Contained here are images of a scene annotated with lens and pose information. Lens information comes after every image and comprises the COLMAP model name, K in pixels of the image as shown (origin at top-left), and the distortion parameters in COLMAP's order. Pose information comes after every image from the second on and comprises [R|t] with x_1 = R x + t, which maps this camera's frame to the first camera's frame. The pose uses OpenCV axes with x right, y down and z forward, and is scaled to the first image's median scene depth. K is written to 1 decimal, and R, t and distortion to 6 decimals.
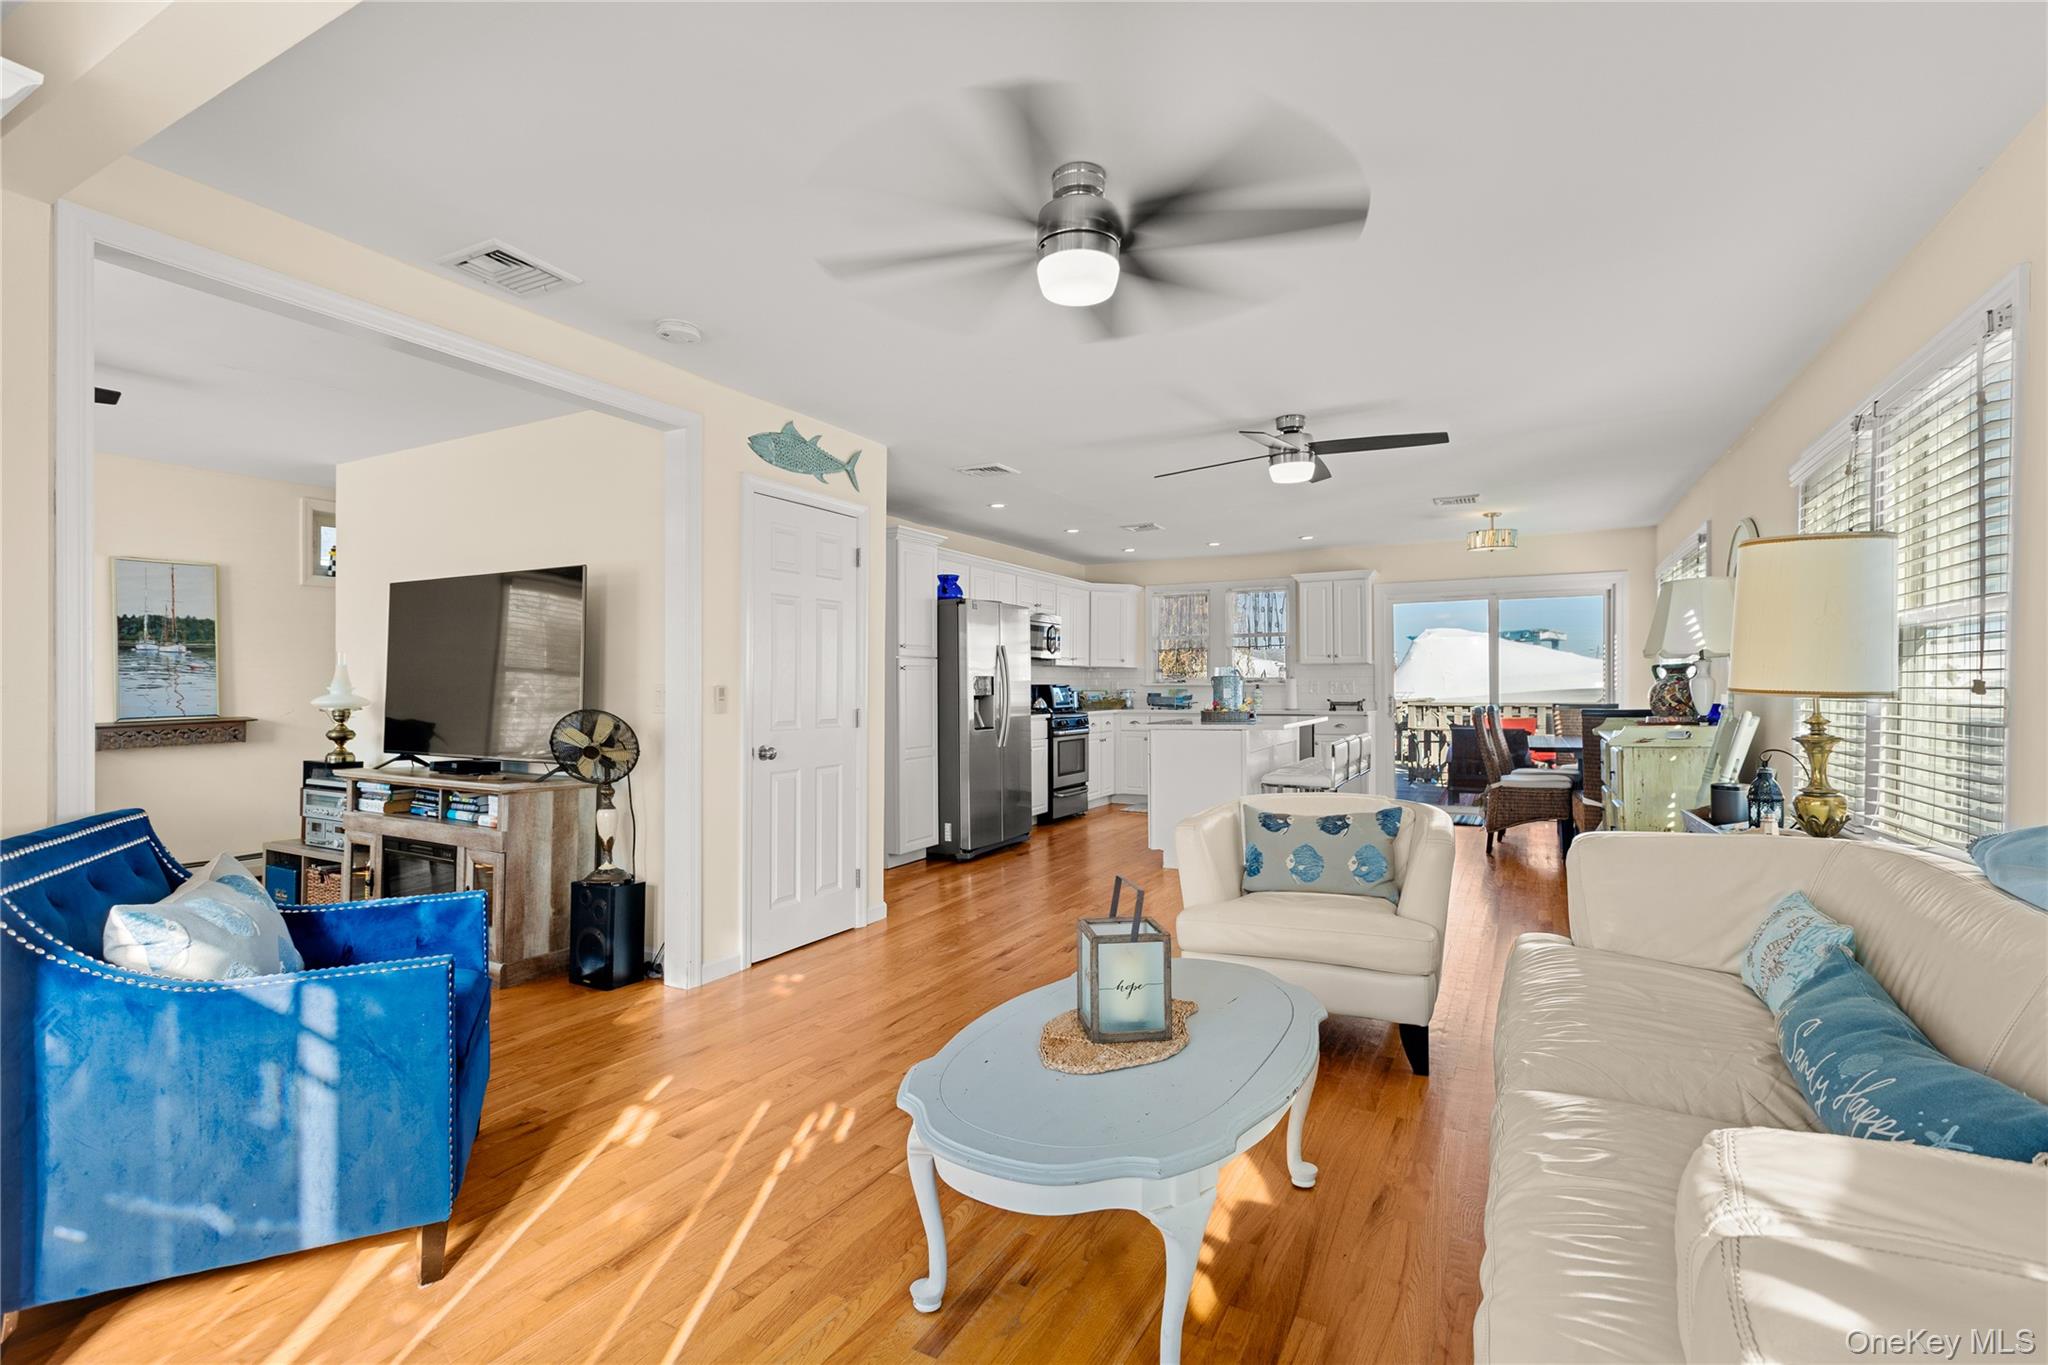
lens RADIAL K [[941.4, 0, 1009.9], [0, 941.4, 689.1], [0, 0, 1]] dist [0.002405, 0.000201]
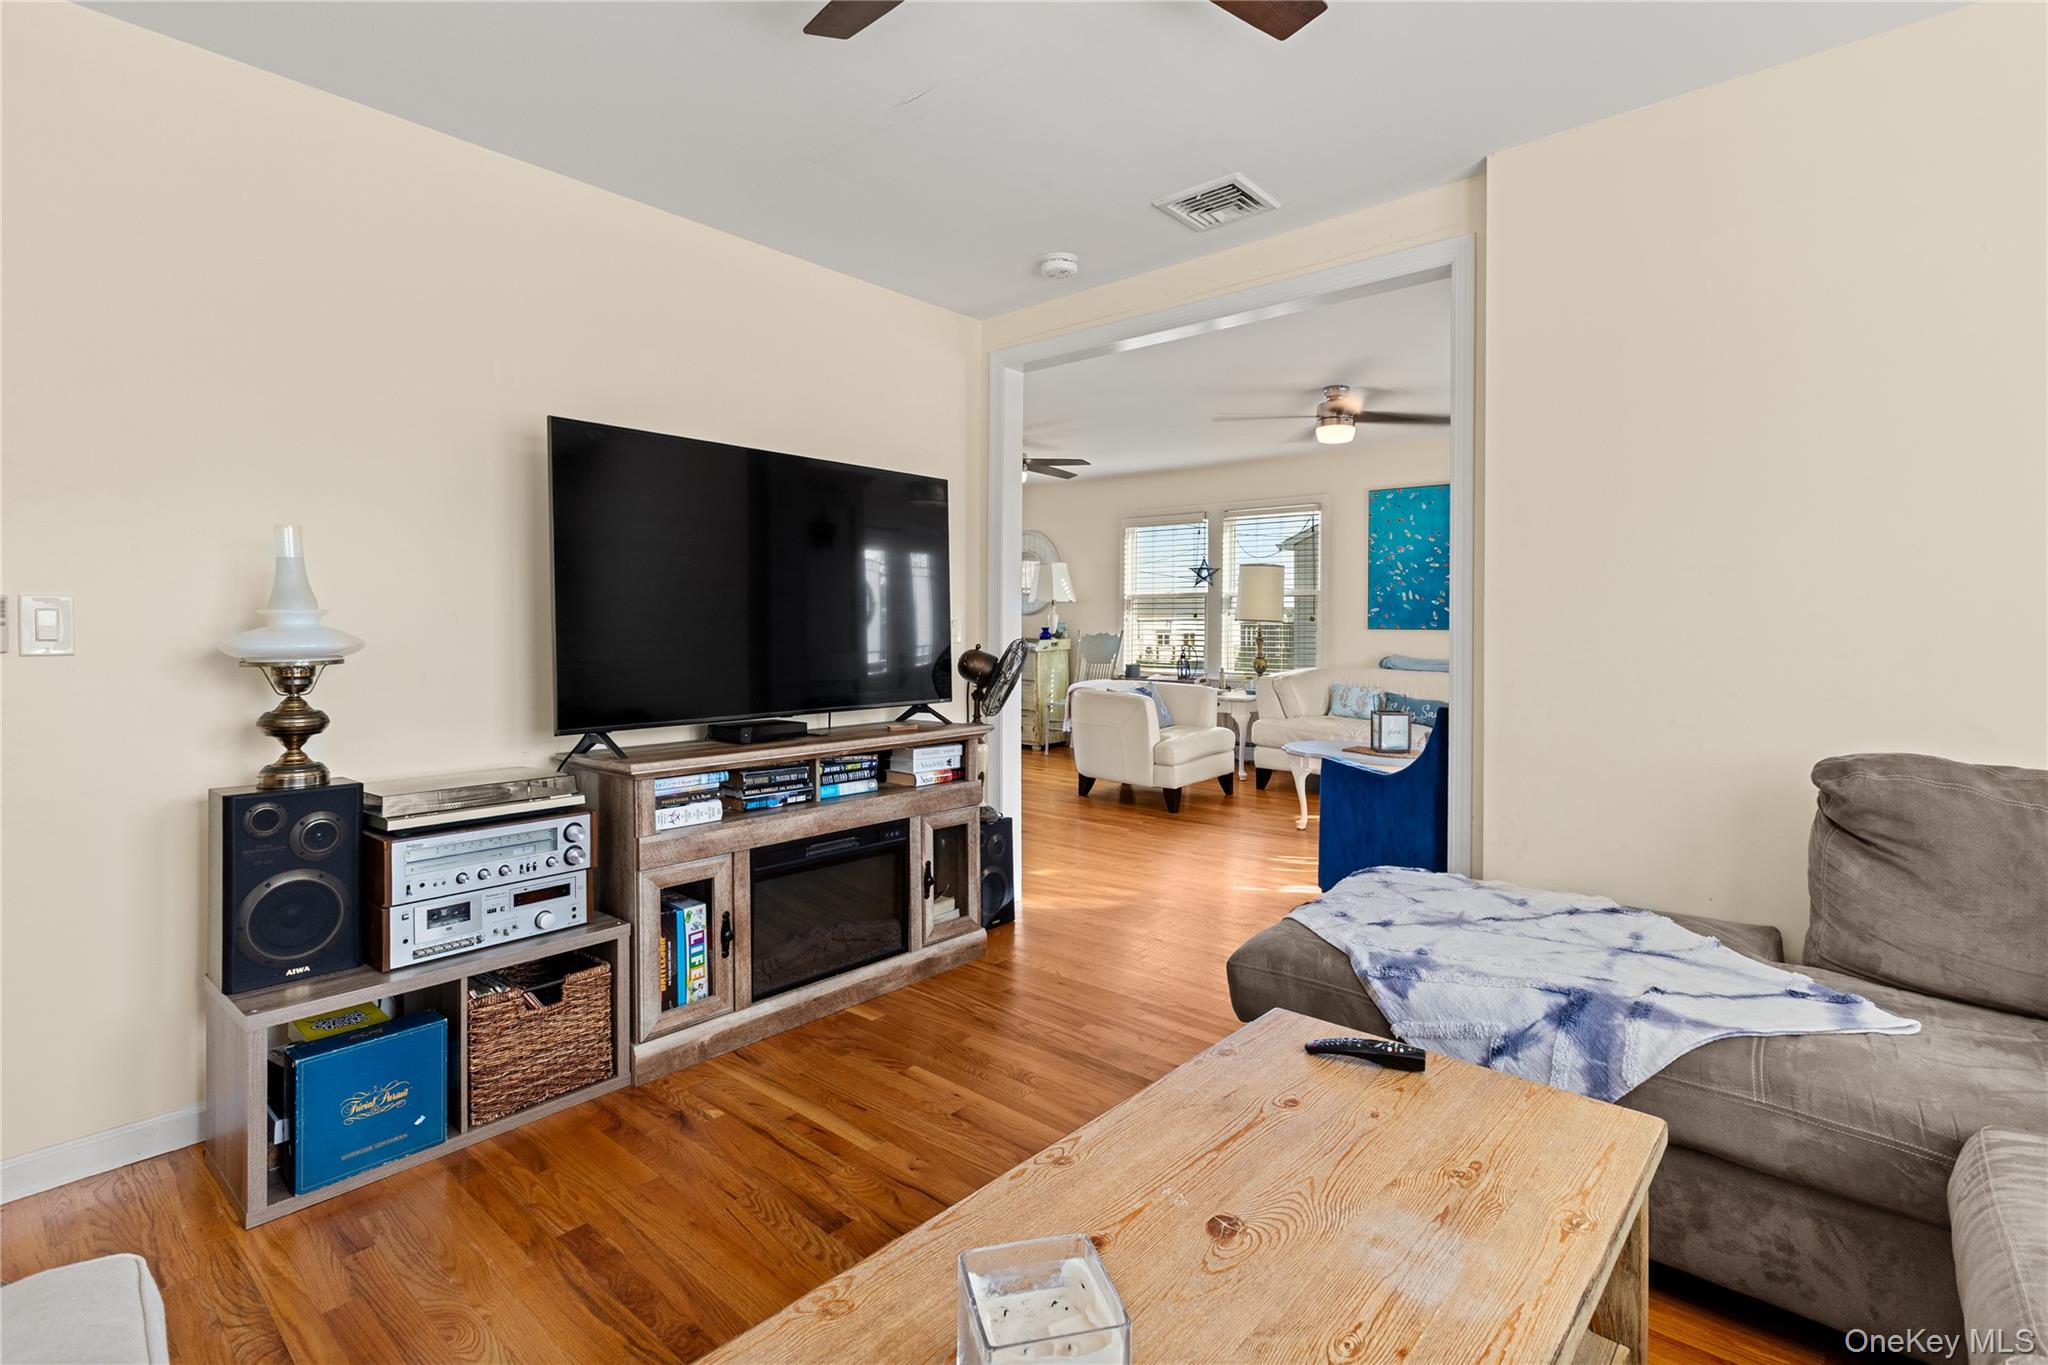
lens RADIAL K [[972.5, 0, 1023.6], [0, 972.5, 637.0], [0, 0, 1]] dist [0.000837, 0.000146]
pose [[0.194272, -0.014541, 0.980840, -0.825133], [0.002222, 0.999894, 0.014384, 0.002511], [-0.980945, -0.000615, 0.194284, 0.452475]]
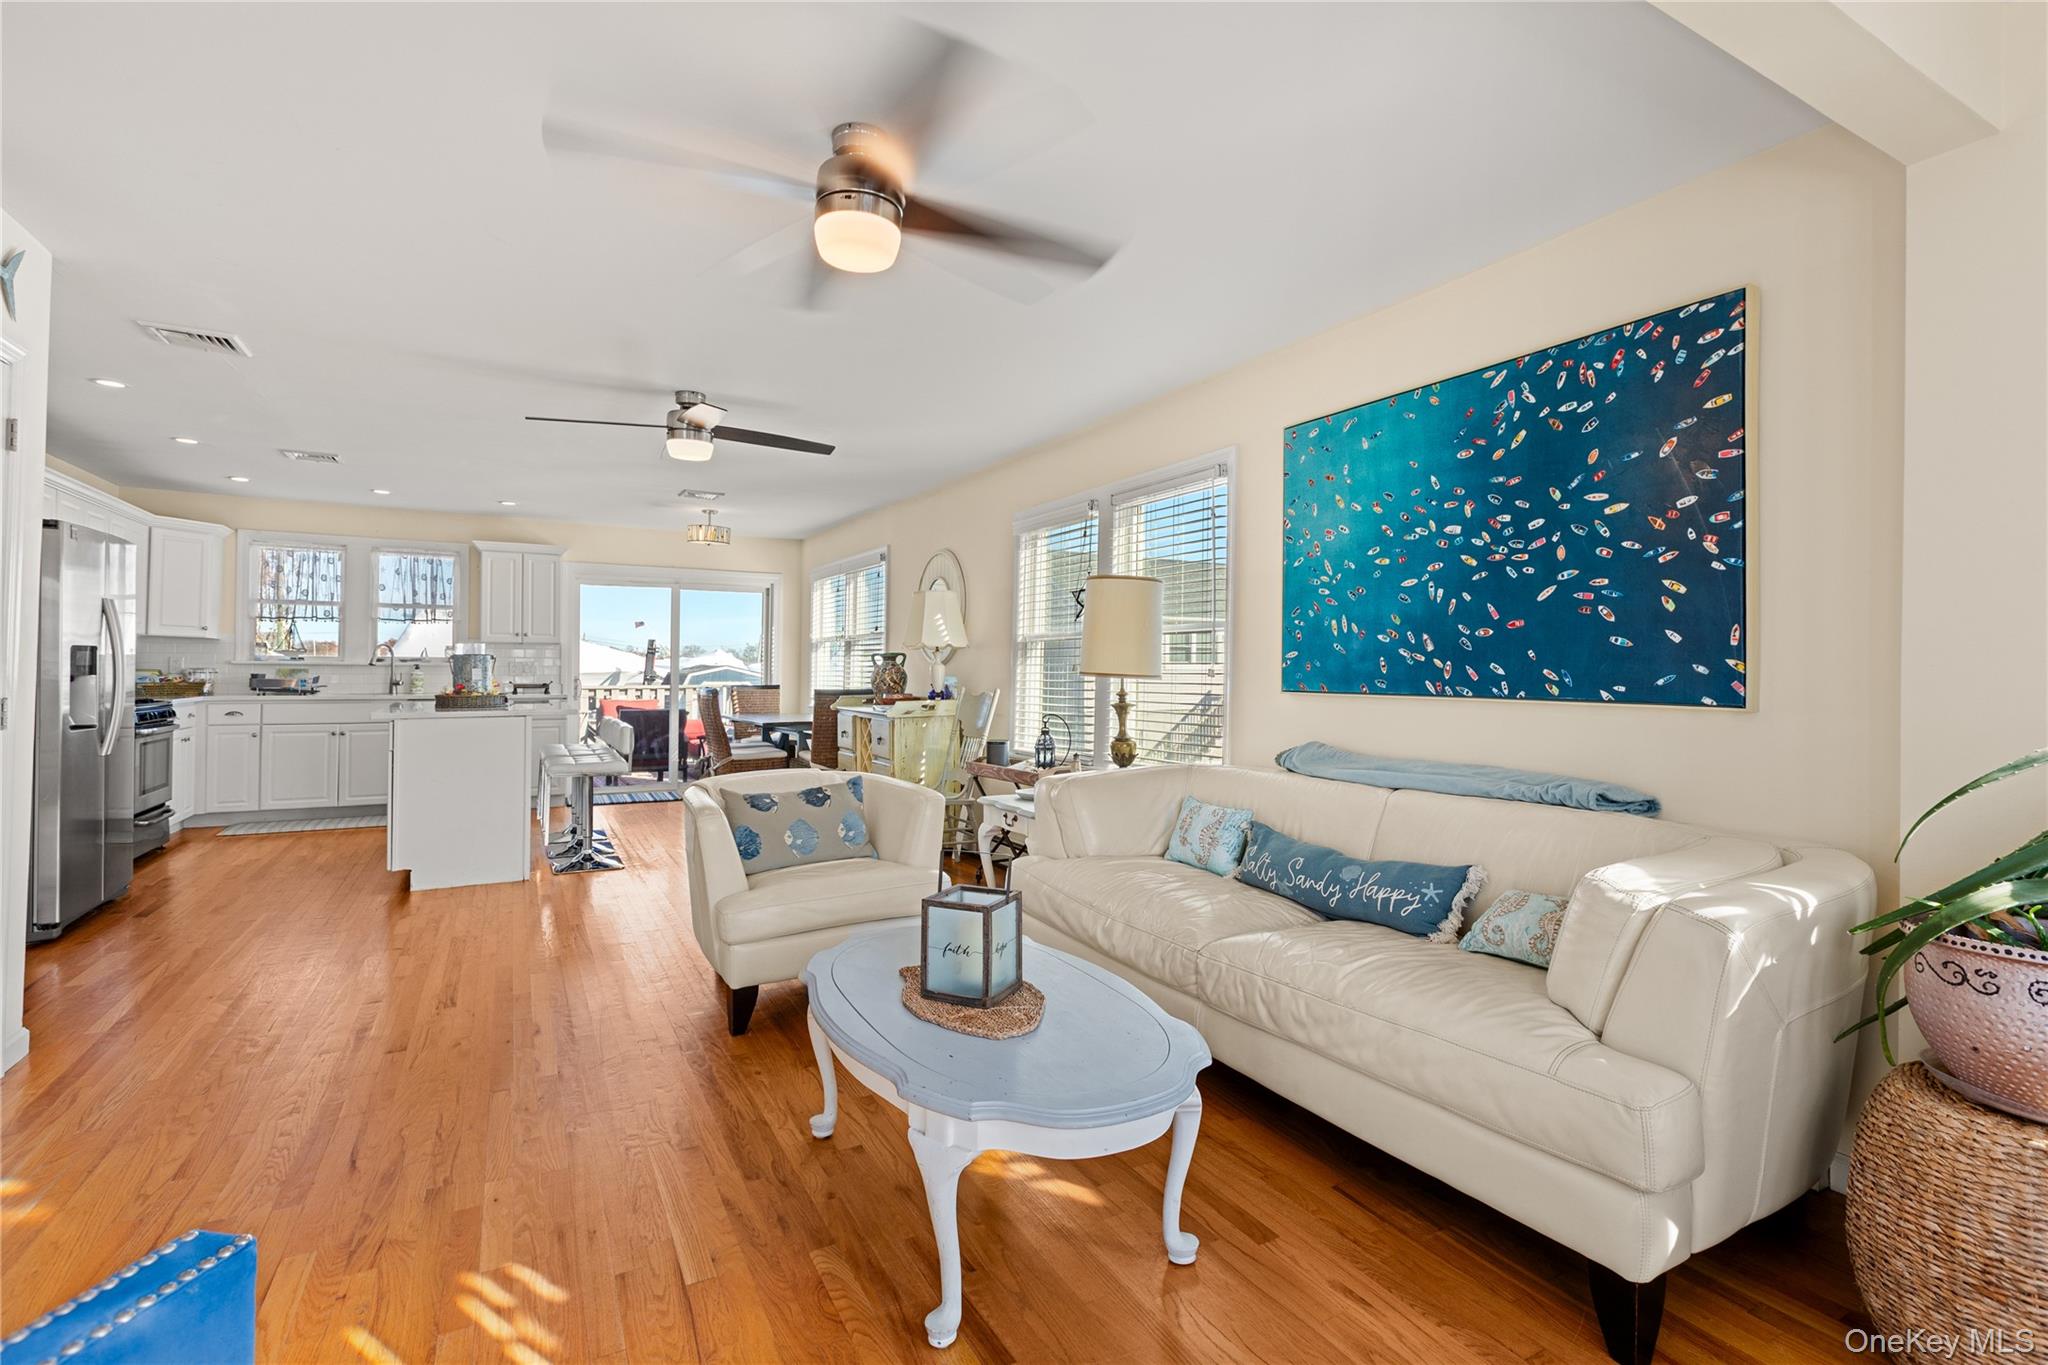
lens RADIAL K [[938.2, 0, 1026.6], [0, 938.2, 658.0], [0, 0, 1]] dist [0.001568, 0.000472]
pose [[0.530407, 0.020794, 0.847488, -0.228172], [-0.007707, 0.999776, -0.019707, 0.002646], [-0.847708, 0.003921, 0.530449, 0.121894]]
